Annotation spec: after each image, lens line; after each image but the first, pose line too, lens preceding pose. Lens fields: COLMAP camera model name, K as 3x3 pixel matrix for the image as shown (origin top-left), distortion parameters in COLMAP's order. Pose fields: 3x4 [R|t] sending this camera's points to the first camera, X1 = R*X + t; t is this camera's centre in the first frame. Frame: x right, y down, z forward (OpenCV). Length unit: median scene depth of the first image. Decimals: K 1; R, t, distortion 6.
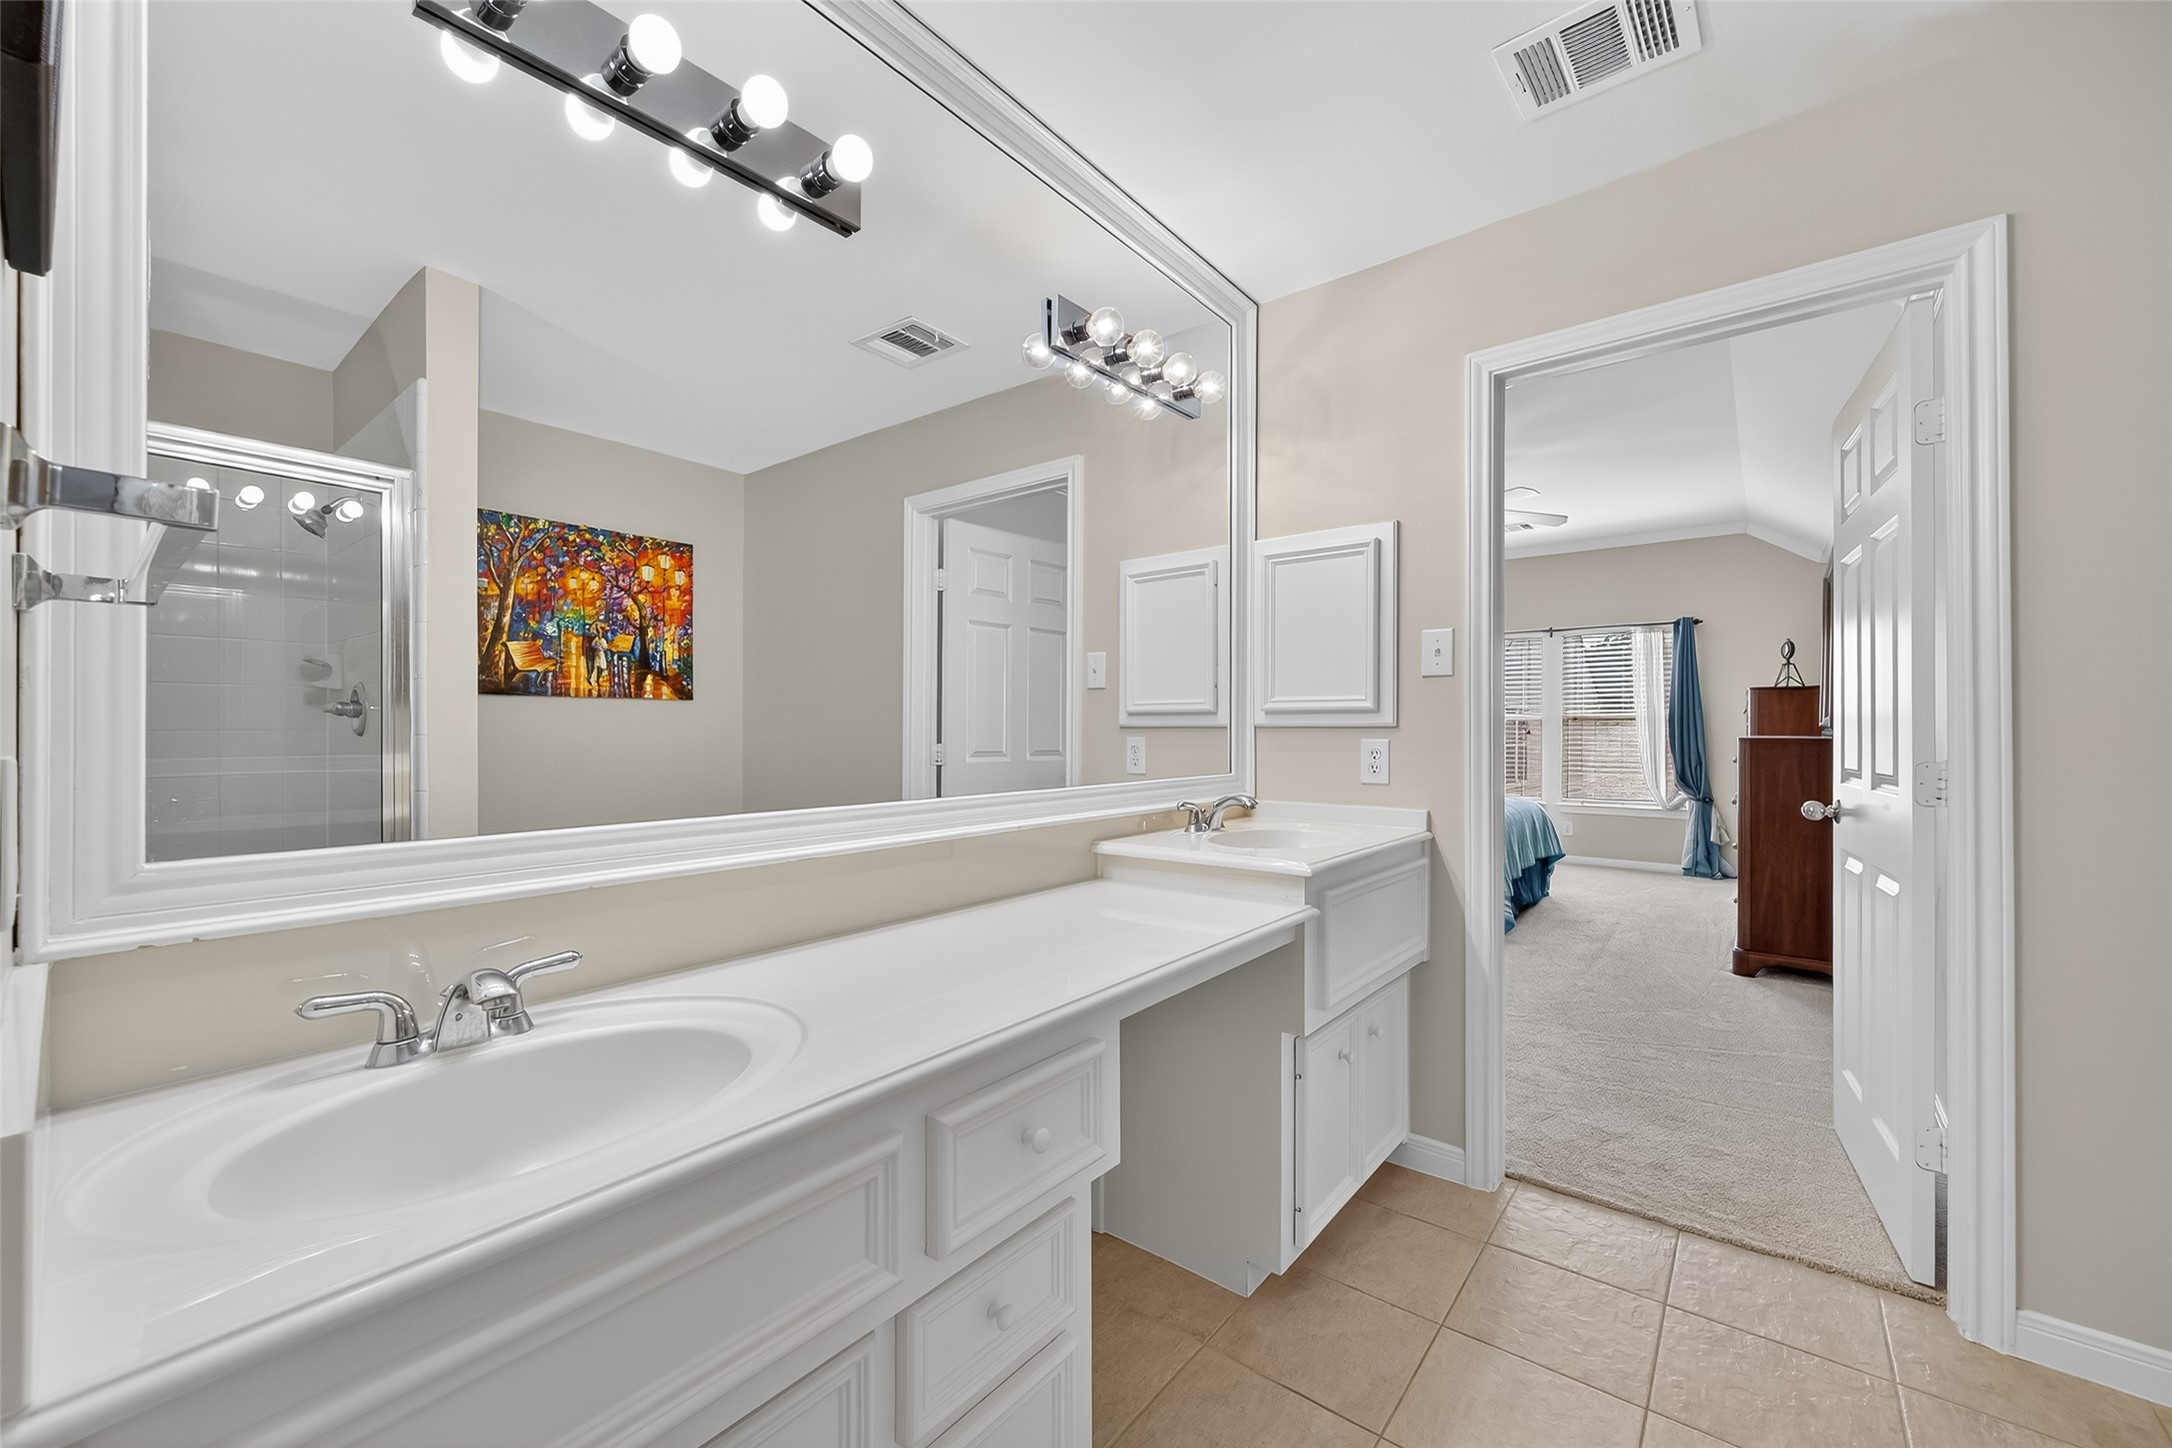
lens RADIAL K [[861.7, 0, 1081.7], [0, 861.7, 726.6], [0, 0, 1]] dist [0.001378, -0.000117]
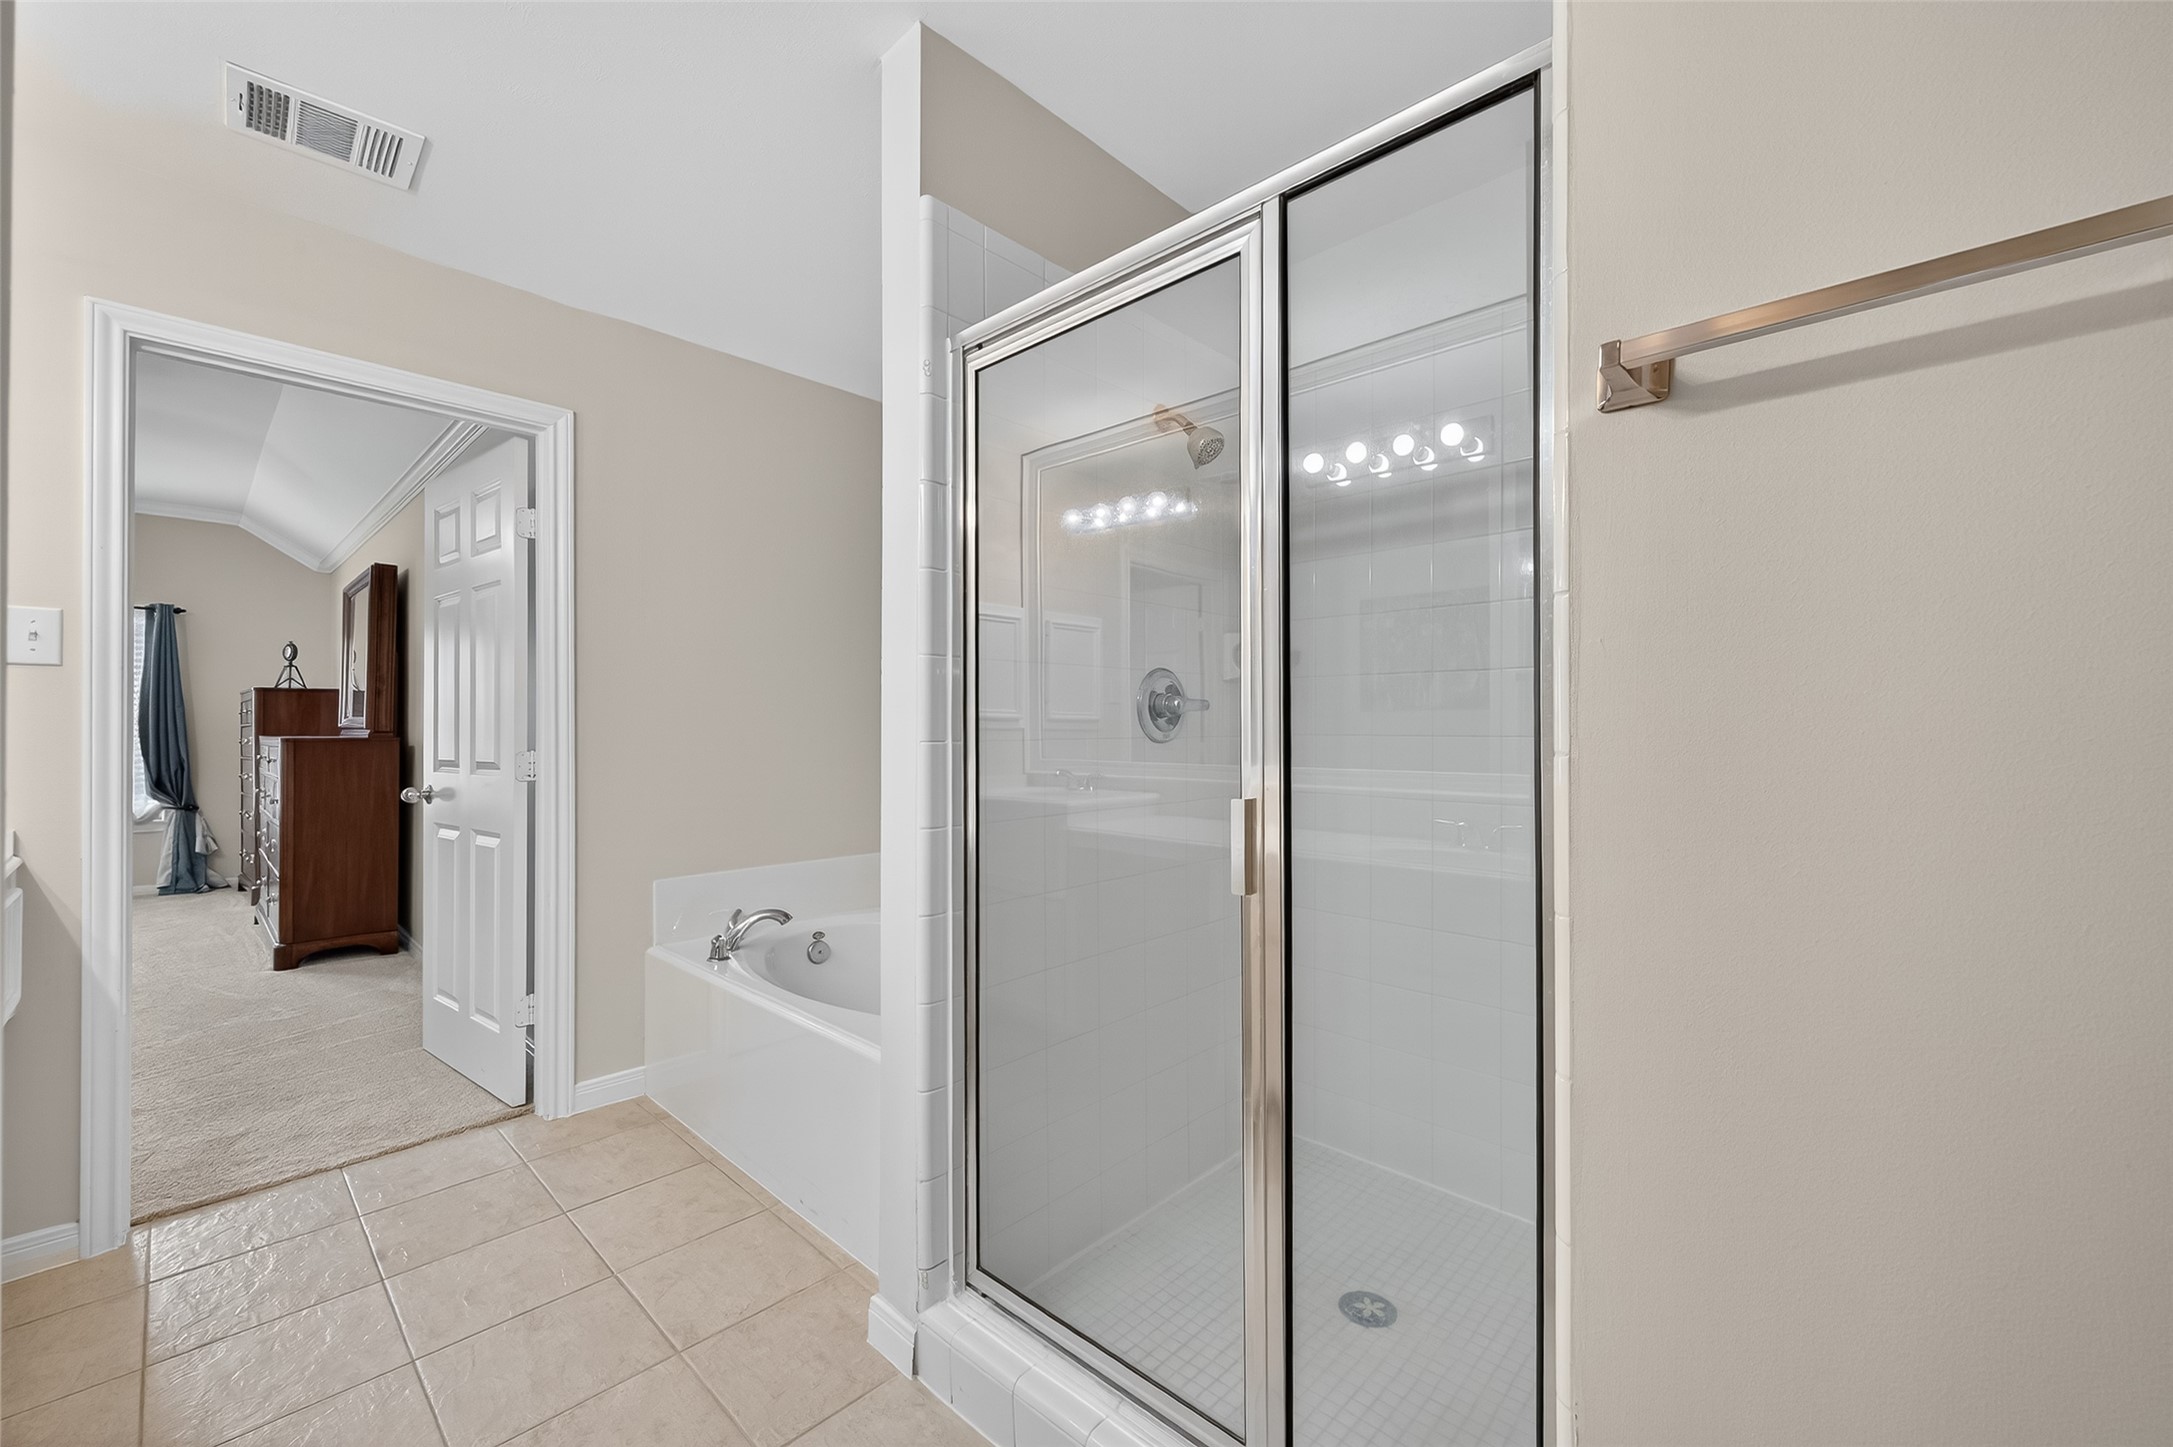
lens RADIAL K [[862.1, 0, 1081.3], [0, 862.1, 721.9], [0, 0, 1]] dist [0.001378, -0.000117]
pose [[0.093340, 0.008100, 0.995601, -0.279640], [-0.001841, 0.999967, -0.007963, 0.000682], [-0.995633, -0.001089, 0.093352, -0.063338]]
